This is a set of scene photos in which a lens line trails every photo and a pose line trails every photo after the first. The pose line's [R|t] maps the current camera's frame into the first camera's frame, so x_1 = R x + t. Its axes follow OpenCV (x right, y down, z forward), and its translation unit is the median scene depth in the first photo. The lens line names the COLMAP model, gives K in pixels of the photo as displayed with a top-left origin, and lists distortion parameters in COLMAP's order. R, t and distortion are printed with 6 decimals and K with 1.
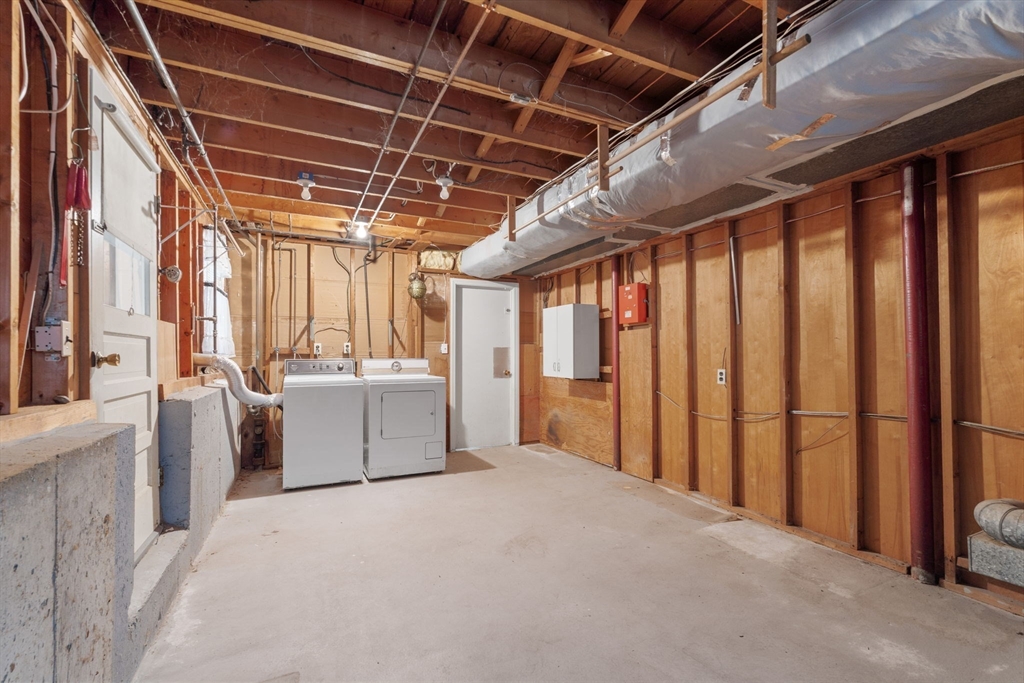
lens RADIAL K [[451.4, 0, 511.8], [0, 451.4, 348.1], [0, 0, 1]] dist [-0.004287, 0.000186]
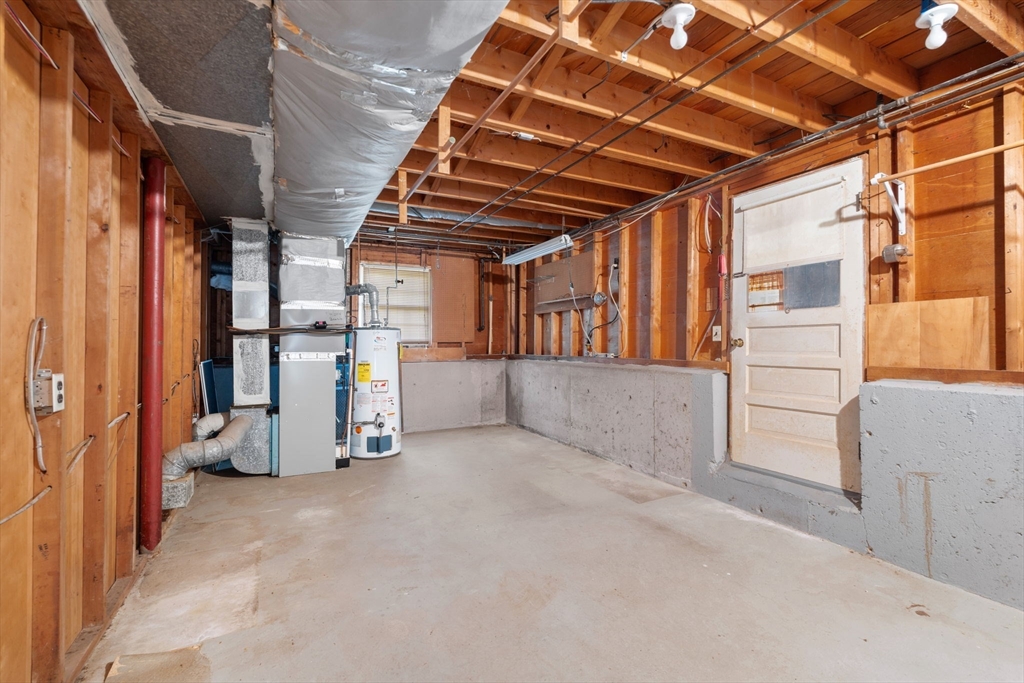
lens RADIAL K [[451.4, 0, 510.8], [0, 451.4, 342.8], [0, 0, 1]] dist [-0.004287, 0.000186]
pose [[-0.999487, 0.004954, -0.031657, 0.100702], [0.005566, 0.999799, -0.019272, 0.042904], [0.031555, -0.019439, -0.999313, 2.162965]]
